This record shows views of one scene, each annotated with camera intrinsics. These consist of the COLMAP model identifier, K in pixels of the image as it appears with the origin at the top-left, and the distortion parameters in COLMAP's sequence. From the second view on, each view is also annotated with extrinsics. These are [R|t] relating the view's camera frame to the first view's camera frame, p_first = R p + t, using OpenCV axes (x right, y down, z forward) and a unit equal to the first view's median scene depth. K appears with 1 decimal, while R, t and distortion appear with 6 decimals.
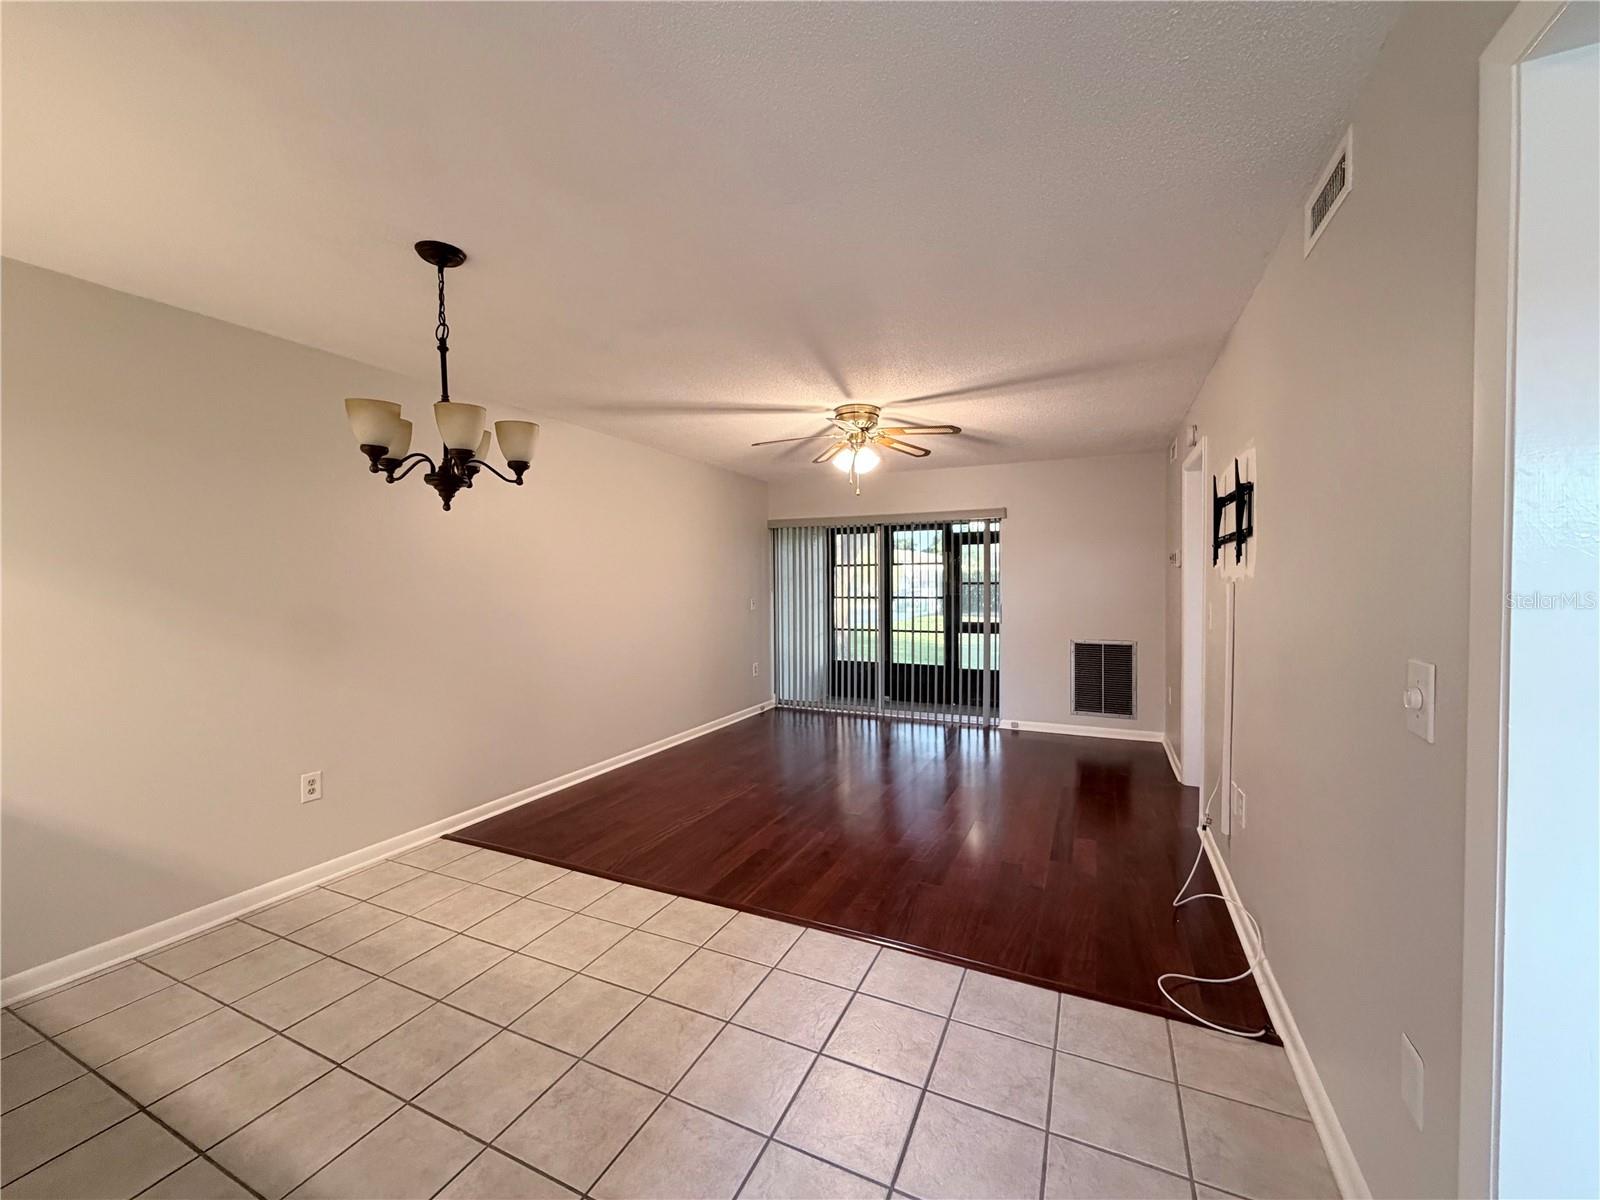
lens RADIAL K [[648.7, 0, 800.0], [0, 648.7, 600.0], [0, 0, 1]] dist [0.000364, -0.000170]
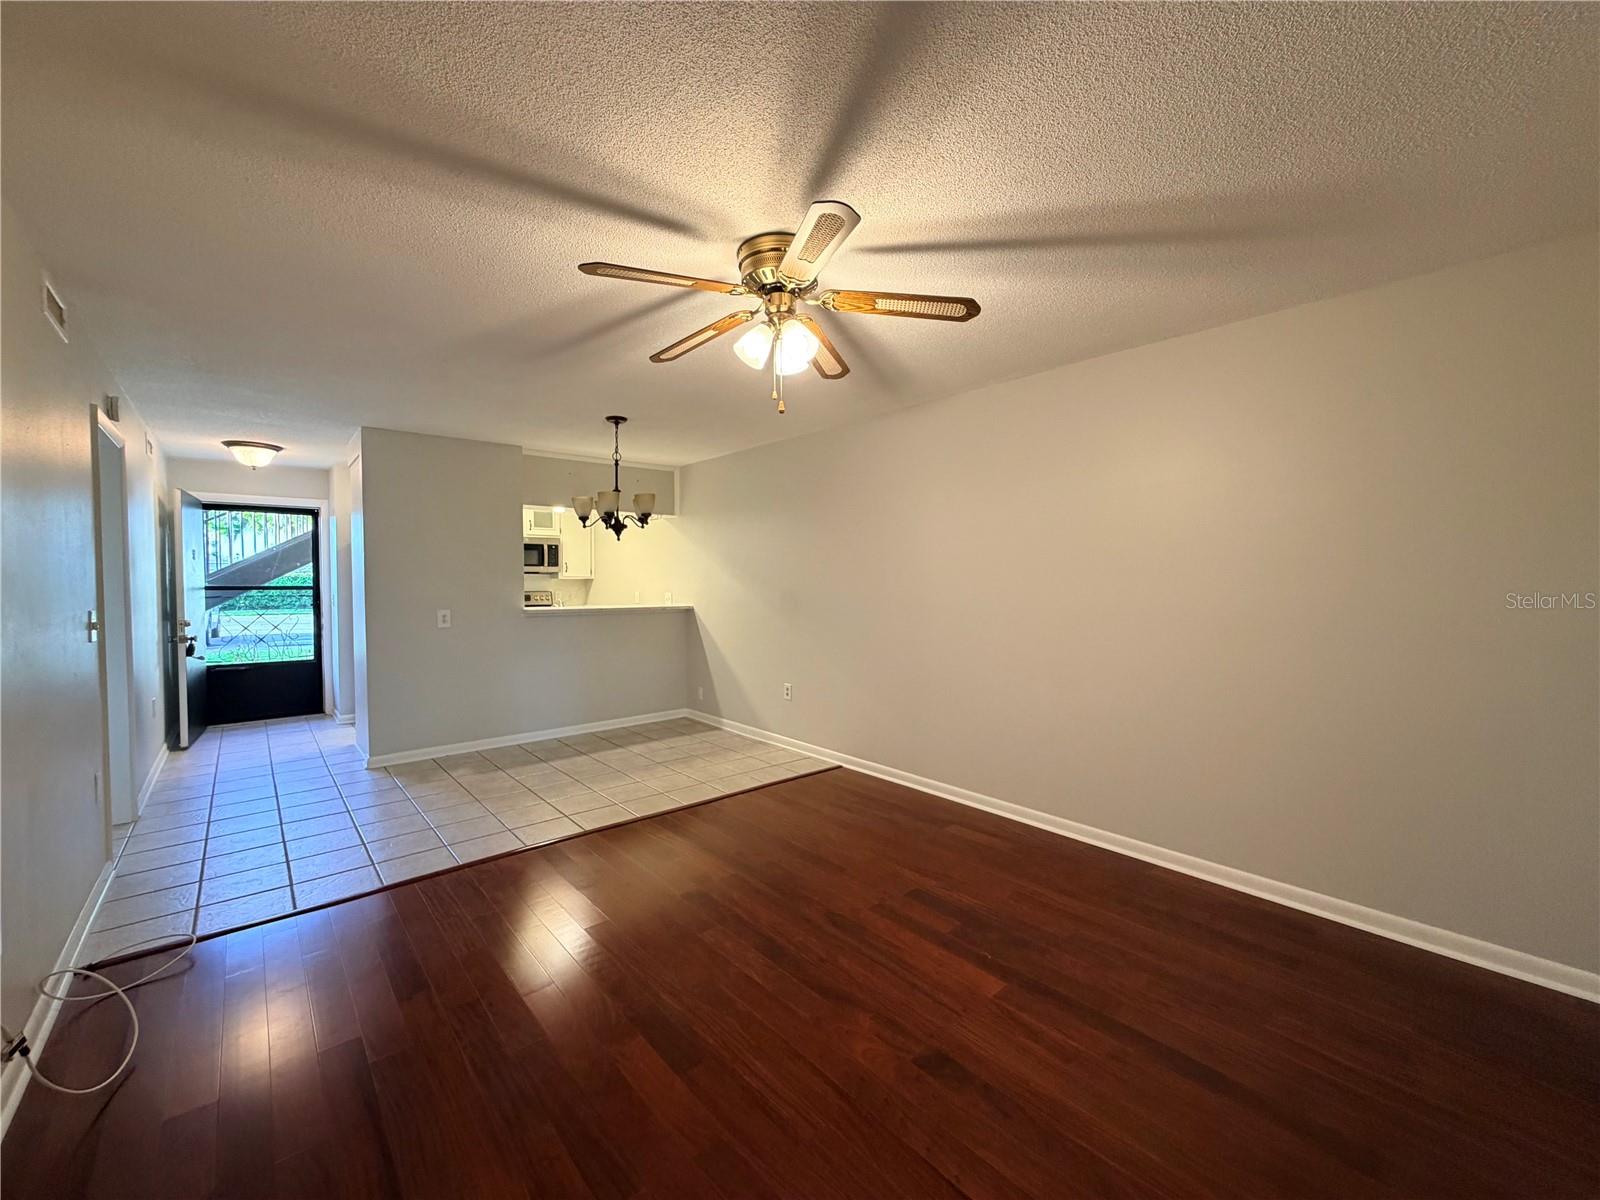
lens RADIAL K [[641.5, 0, 778.8], [0, 641.5, 598.4], [0, 0, 1]] dist [-0.015859, -0.000101]
pose [[-0.434831, 0.035329, -0.899819, 0.392535], [-0.014817, 0.998814, 0.046376, -0.020625], [0.900390, 0.033499, -0.433792, 0.848615]]
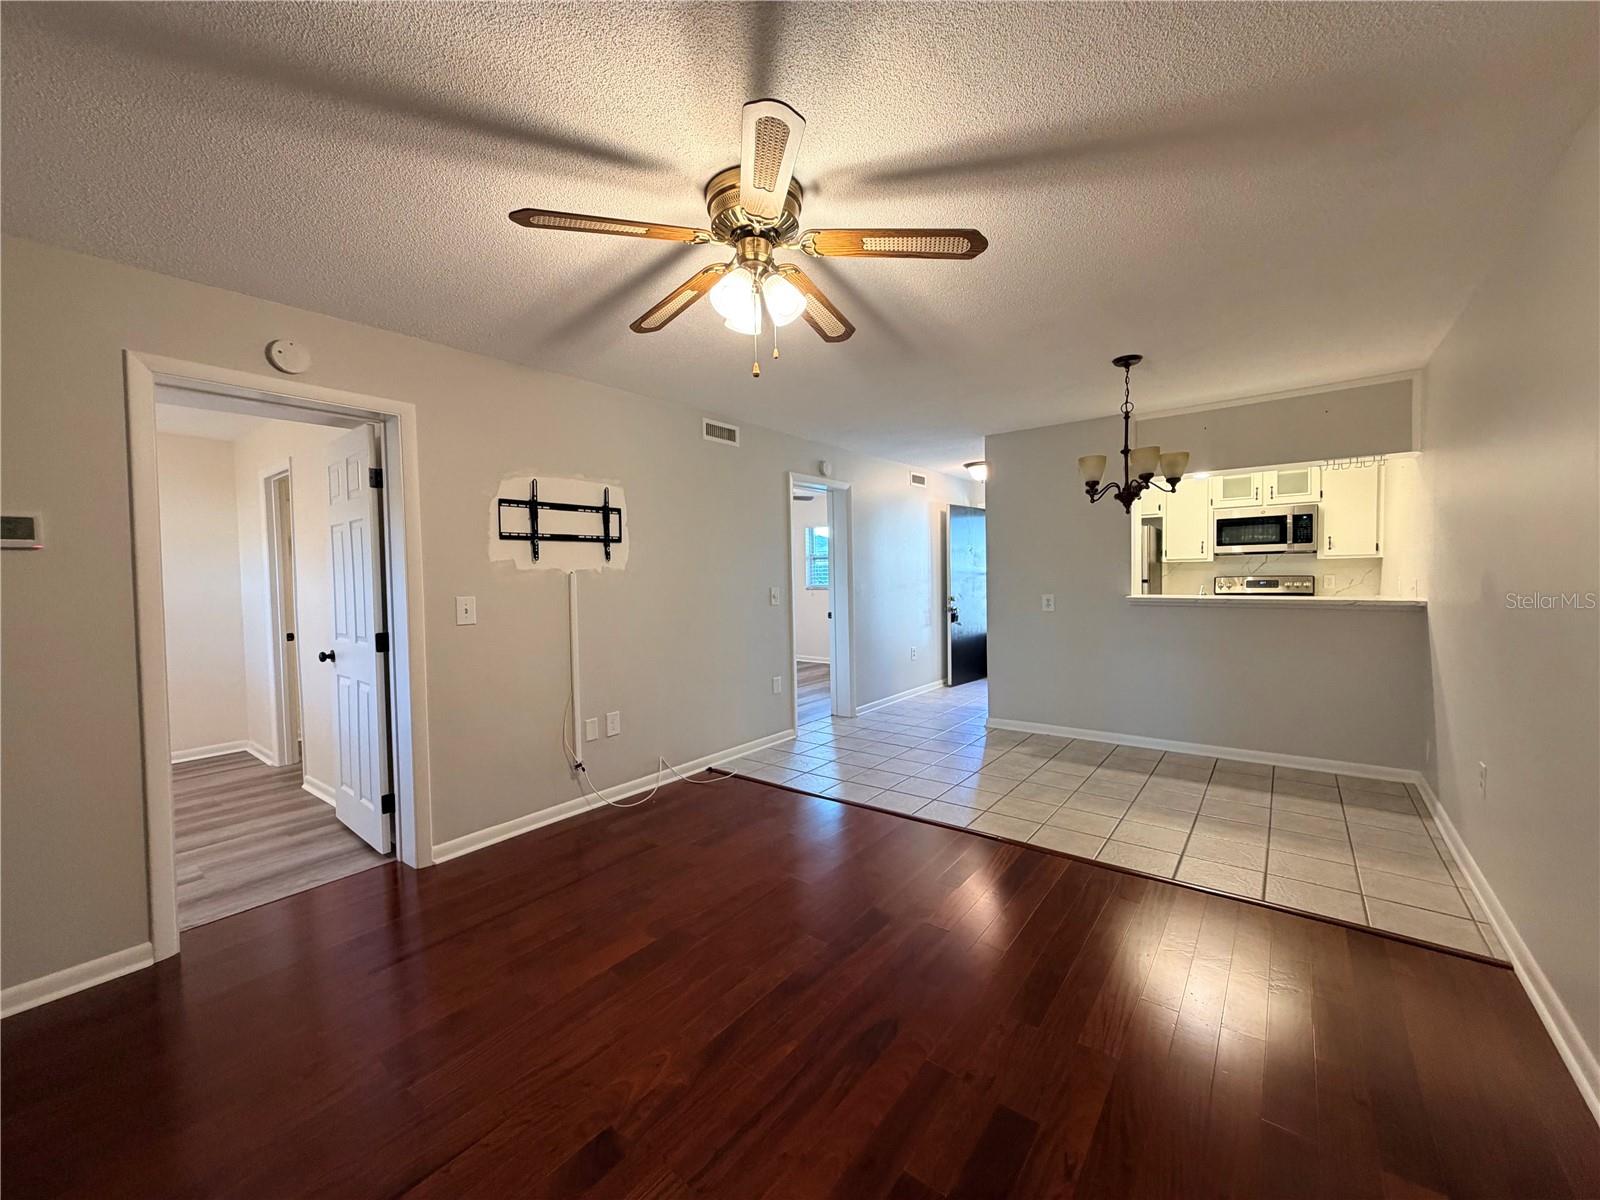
lens RADIAL K [[630.9, 0, 797.2], [0, 630.9, 597.3], [0, 0, 1]] dist [-0.002029, -0.000457]
pose [[-0.969997, 0.018701, 0.242398, -0.039267], [0.033578, 0.997787, 0.057390, -0.016443], [-0.240789, 0.063808, -0.968478, 0.998591]]
